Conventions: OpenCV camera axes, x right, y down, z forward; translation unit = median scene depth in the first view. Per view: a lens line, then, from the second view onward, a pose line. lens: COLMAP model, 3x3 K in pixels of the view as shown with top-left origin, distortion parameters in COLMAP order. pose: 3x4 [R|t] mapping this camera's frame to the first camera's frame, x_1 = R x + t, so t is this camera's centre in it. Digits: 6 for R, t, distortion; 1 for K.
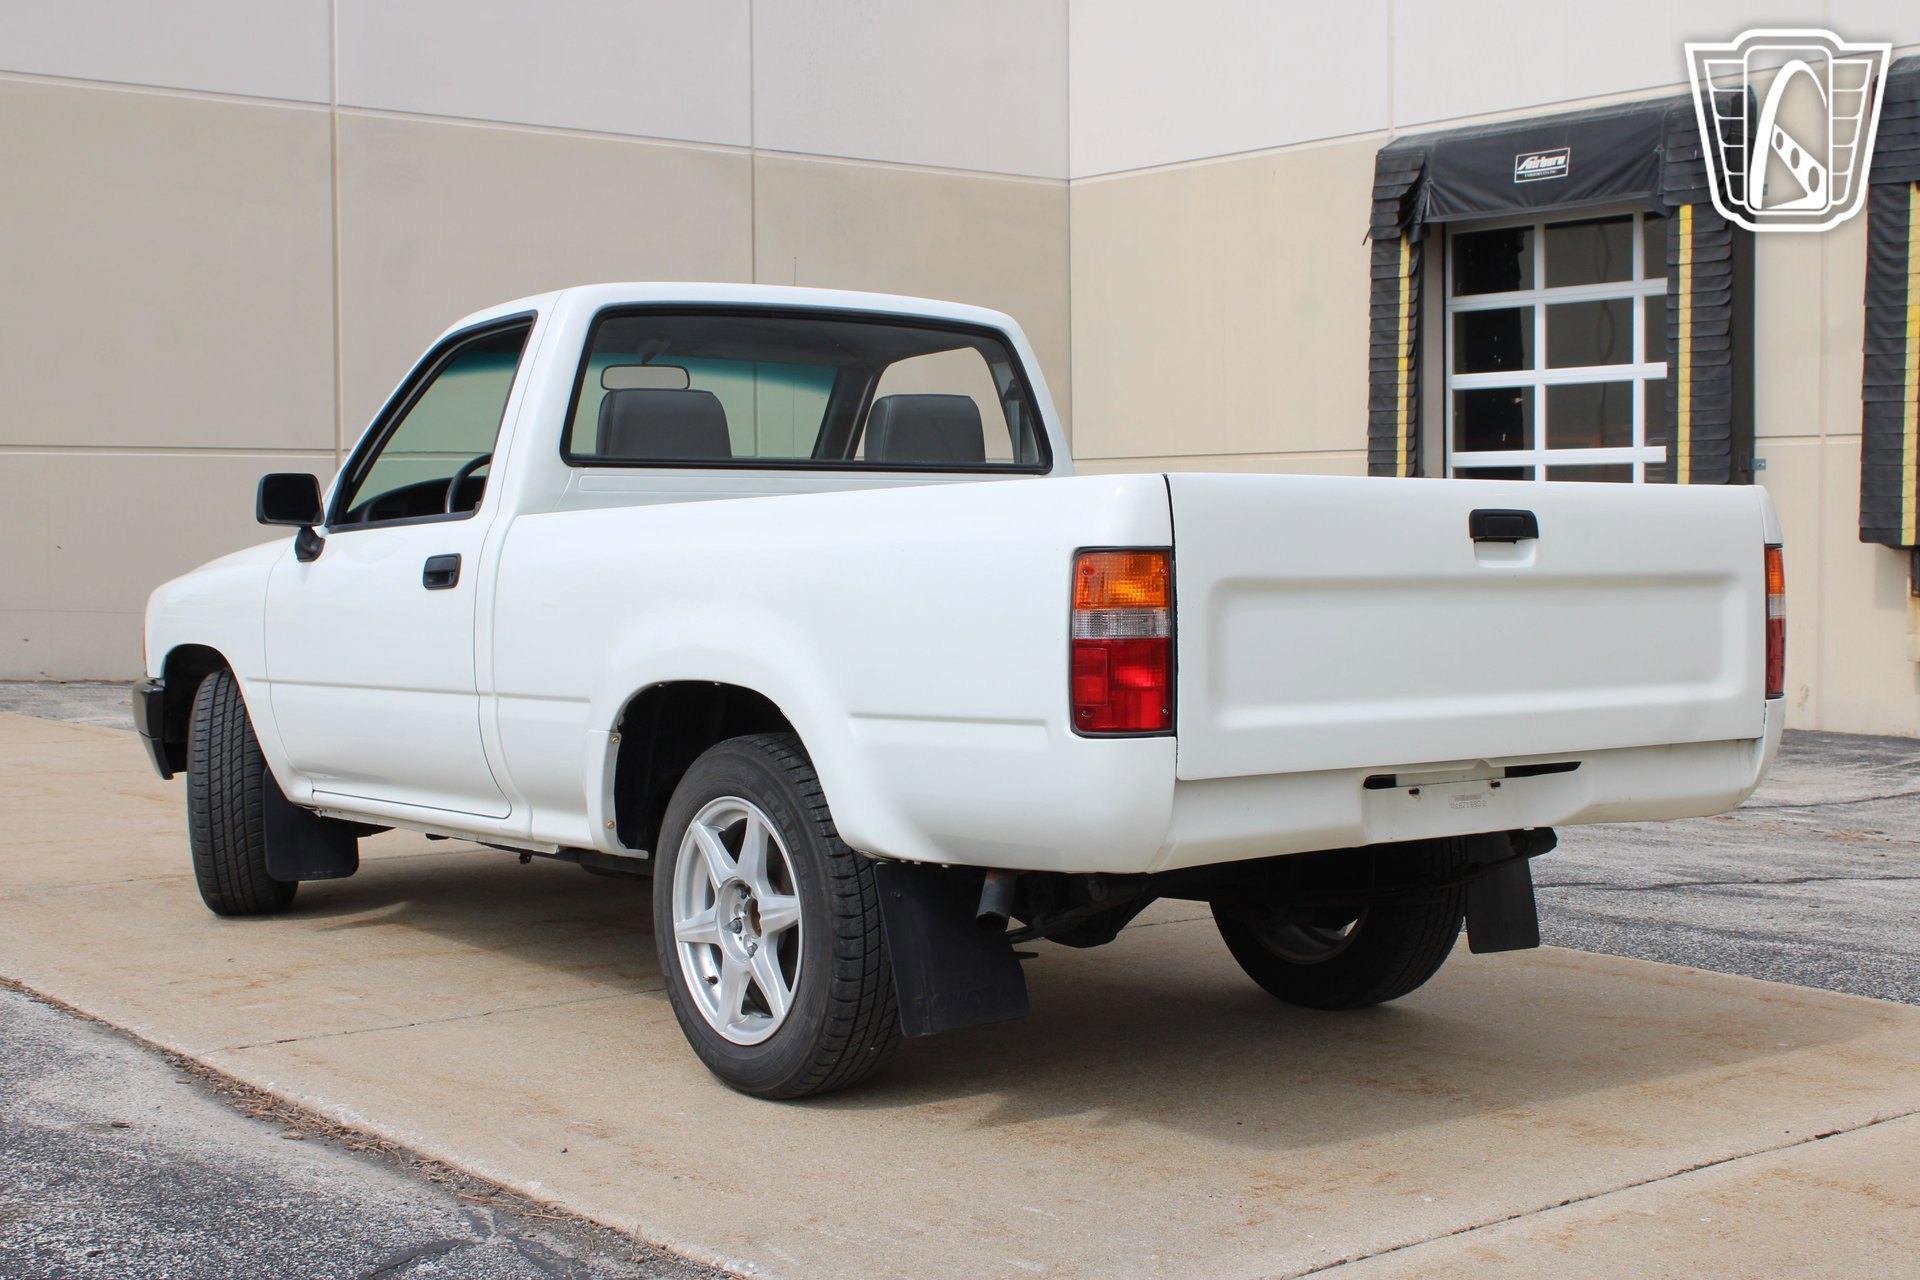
lens RADIAL K [[2589.3, 0, 960.0], [0, 2589.3, 640.0], [0, 0, 1]] dist [-0.053288, 0.020494]
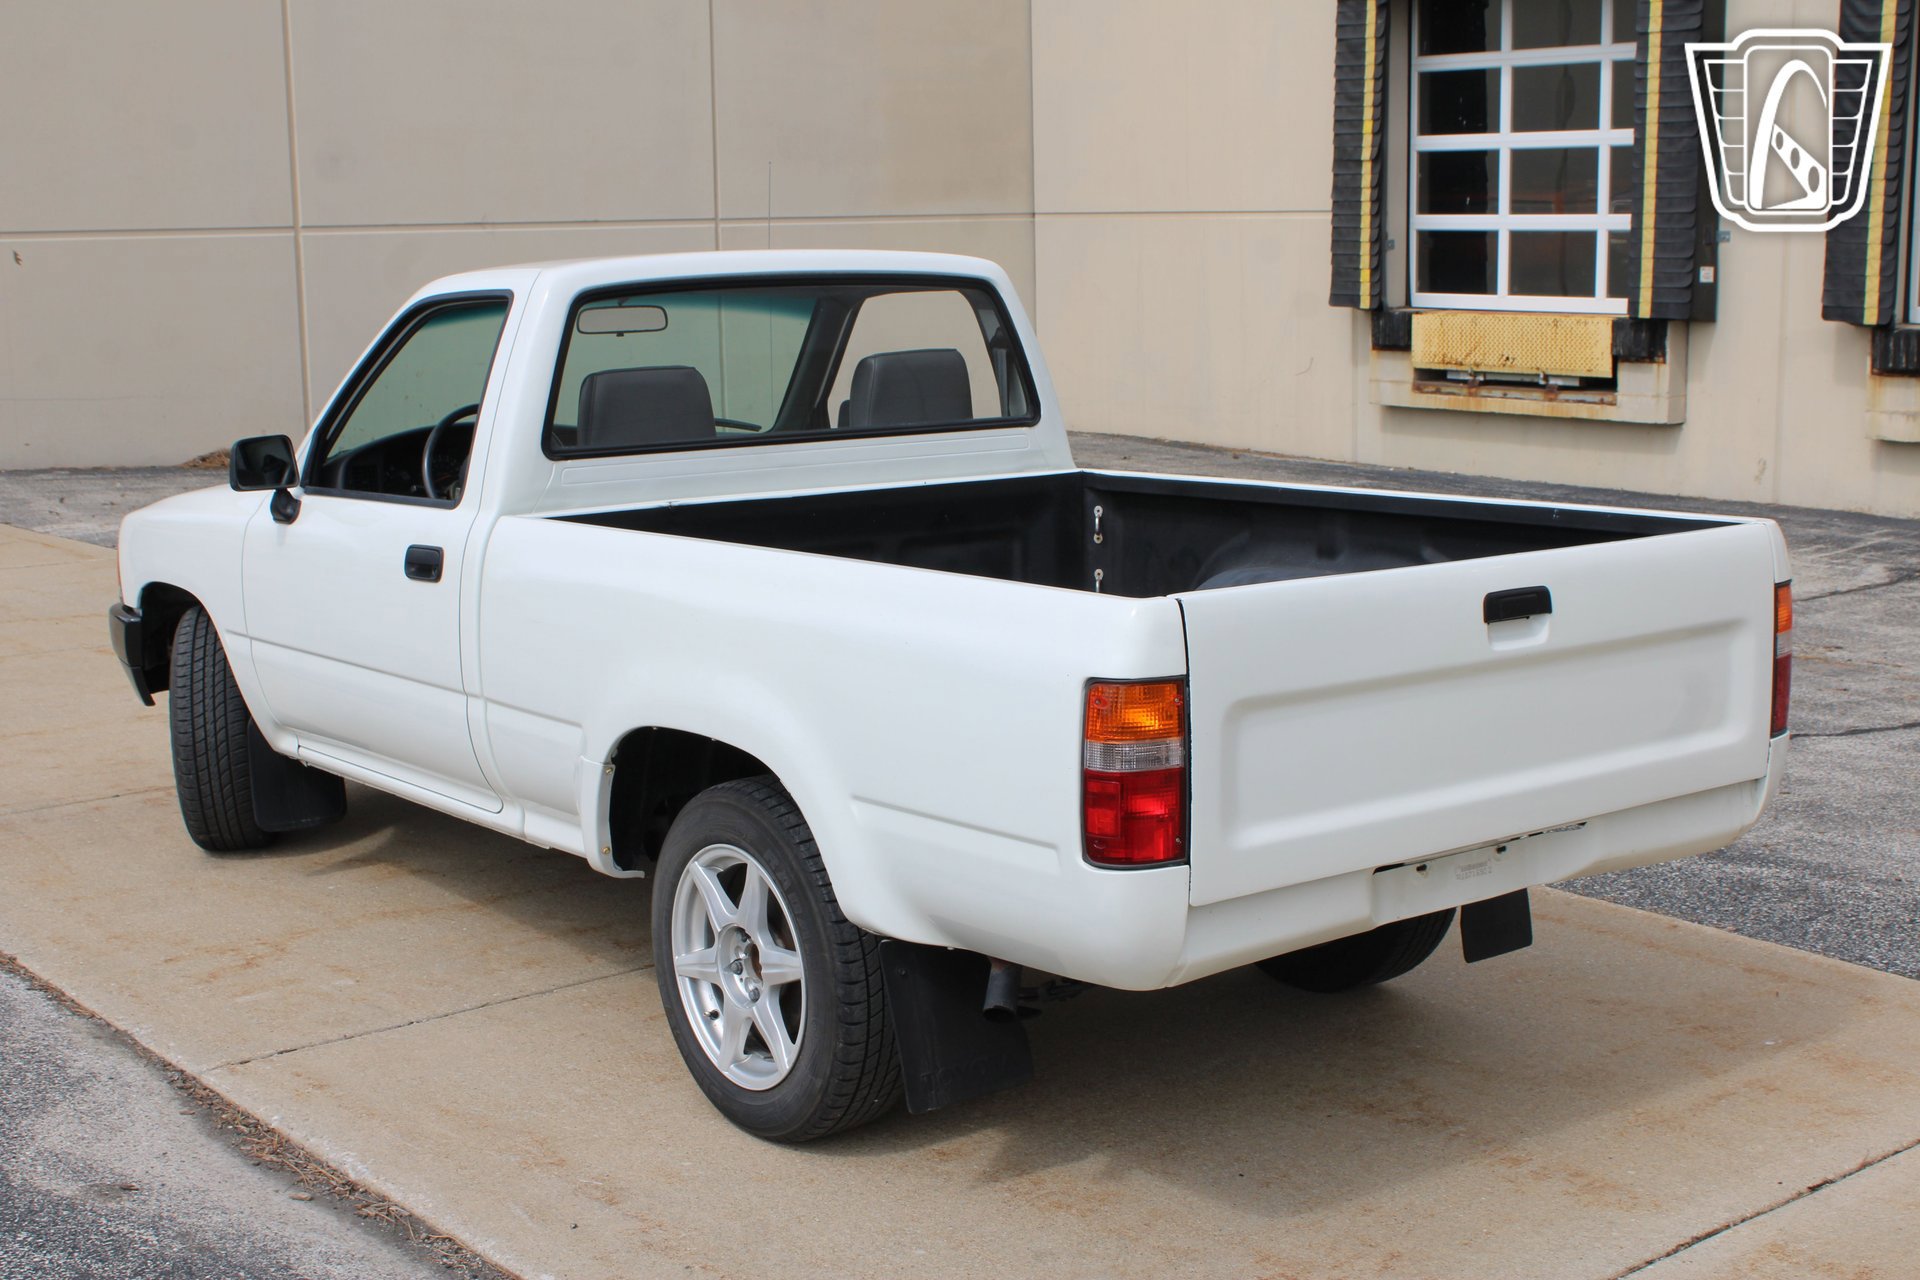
lens RADIAL K [[2541.3, 0, 957.7], [0, 2541.3, 655.4], [0, 0, 1]] dist [-0.054690, 0.030673]
pose [[0.999826, -0.009517, 0.016029, -0.013503], [0.007342, 0.991400, 0.130663, -0.117178], [-0.017135, -0.130523, 0.991297, 0.036244]]
